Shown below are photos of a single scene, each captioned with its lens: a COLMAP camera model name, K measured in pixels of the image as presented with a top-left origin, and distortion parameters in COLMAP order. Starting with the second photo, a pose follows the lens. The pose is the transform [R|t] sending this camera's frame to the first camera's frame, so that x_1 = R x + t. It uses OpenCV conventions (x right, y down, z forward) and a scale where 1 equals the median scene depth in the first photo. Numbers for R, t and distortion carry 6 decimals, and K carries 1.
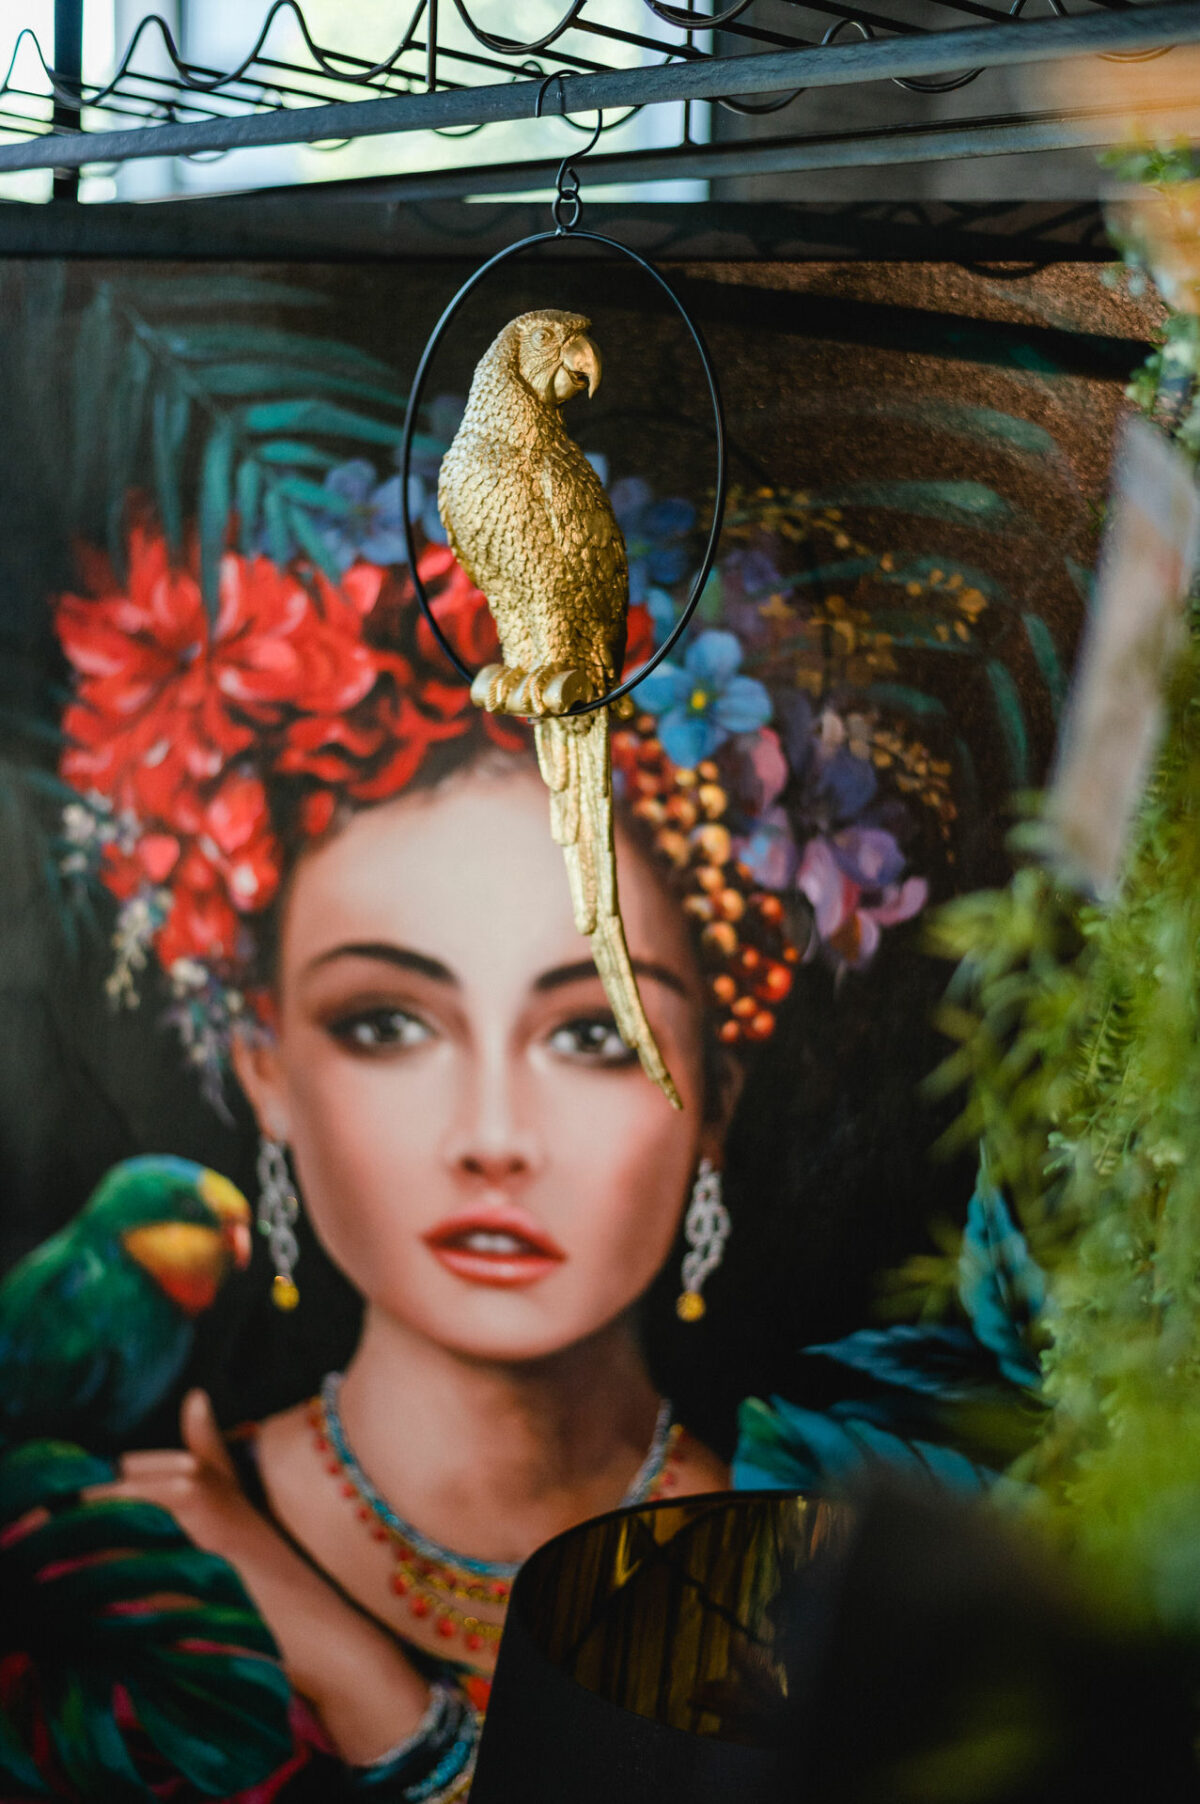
lens RADIAL K [[2614.7, 0, 600.0], [0, 2614.7, 902.0], [0, 0, 1]] dist [0.008650, 0.034670]
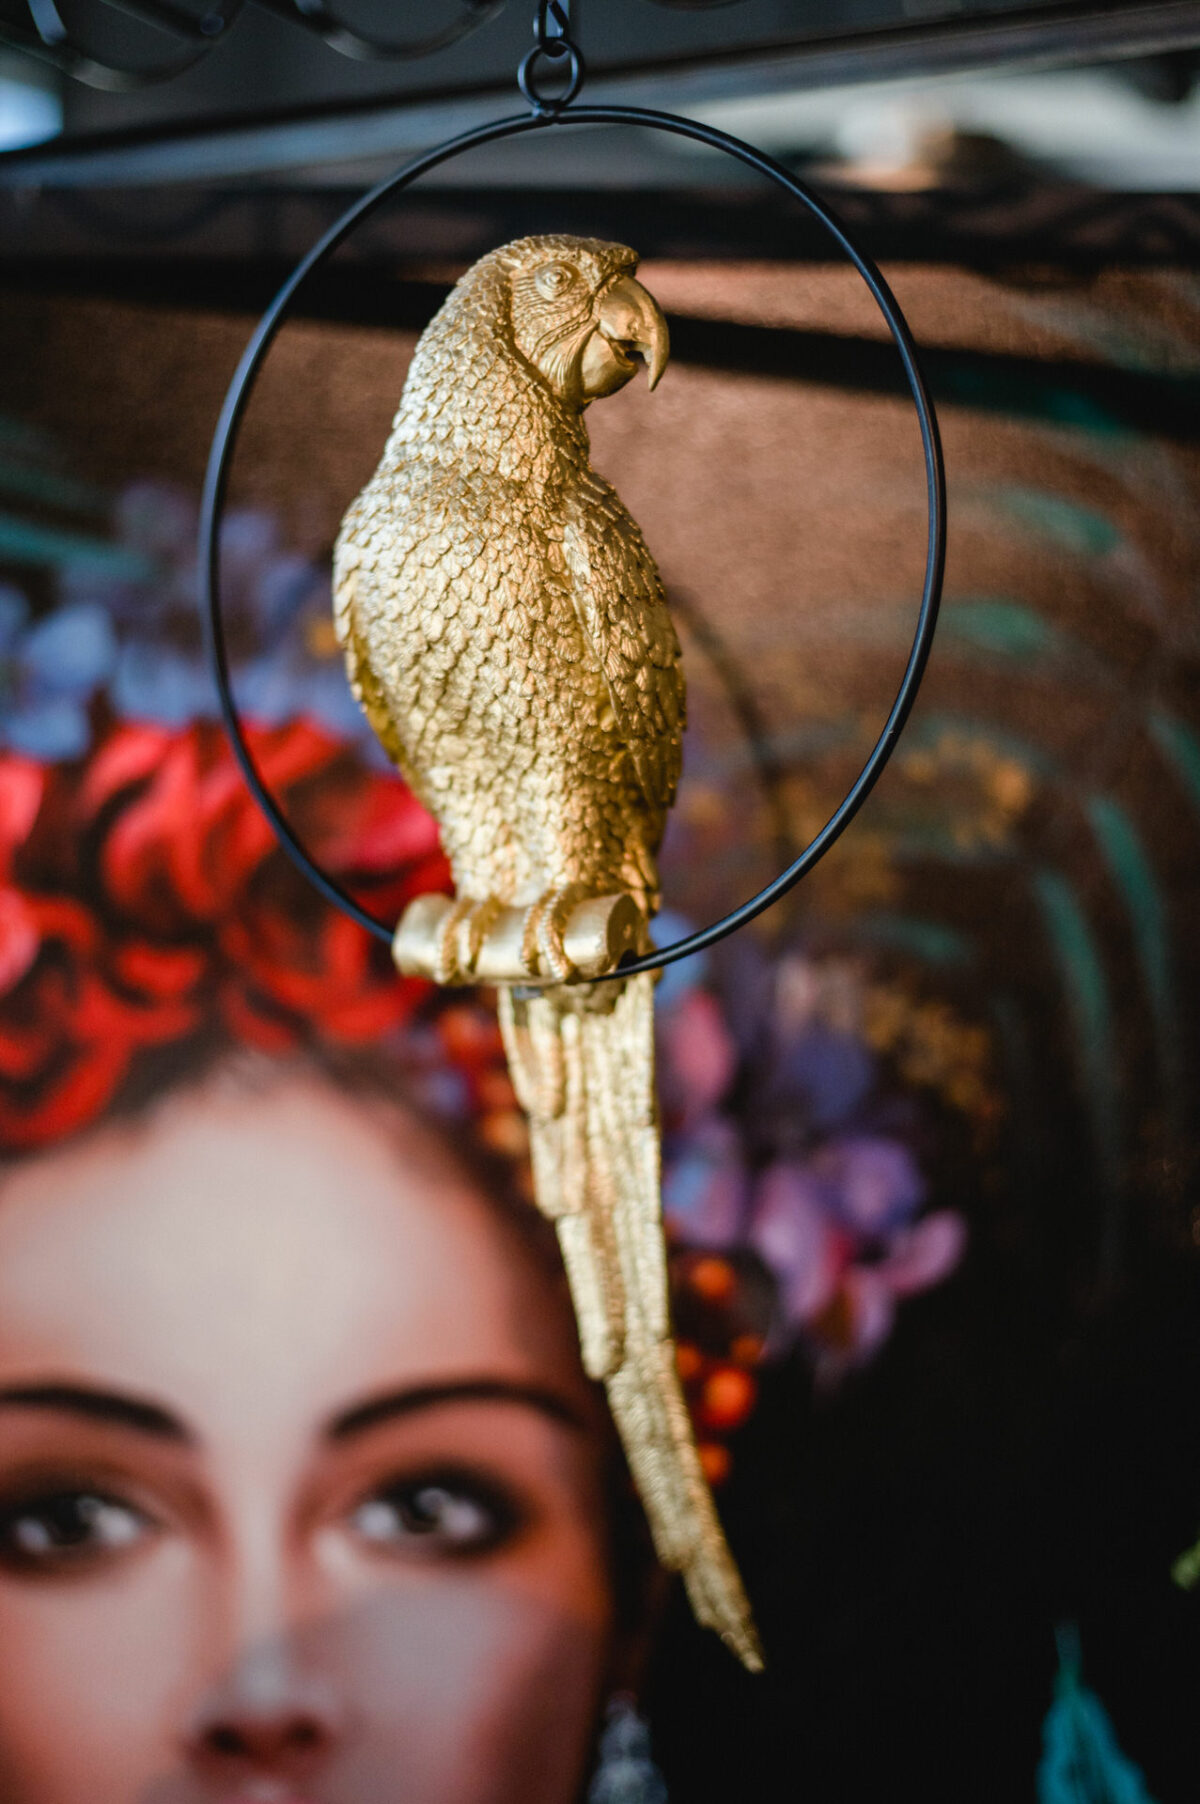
lens RADIAL K [[2771.7, 0, 600.0], [0, 2771.7, 902.0], [0, 0, 1]] dist [-0.069906, 0.756649]
pose [[0.967650, -0.043042, 0.248600, -0.155307], [0.068878, 0.992978, -0.096179, -0.032445], [-0.242714, 0.110190, 0.963819, 0.448967]]
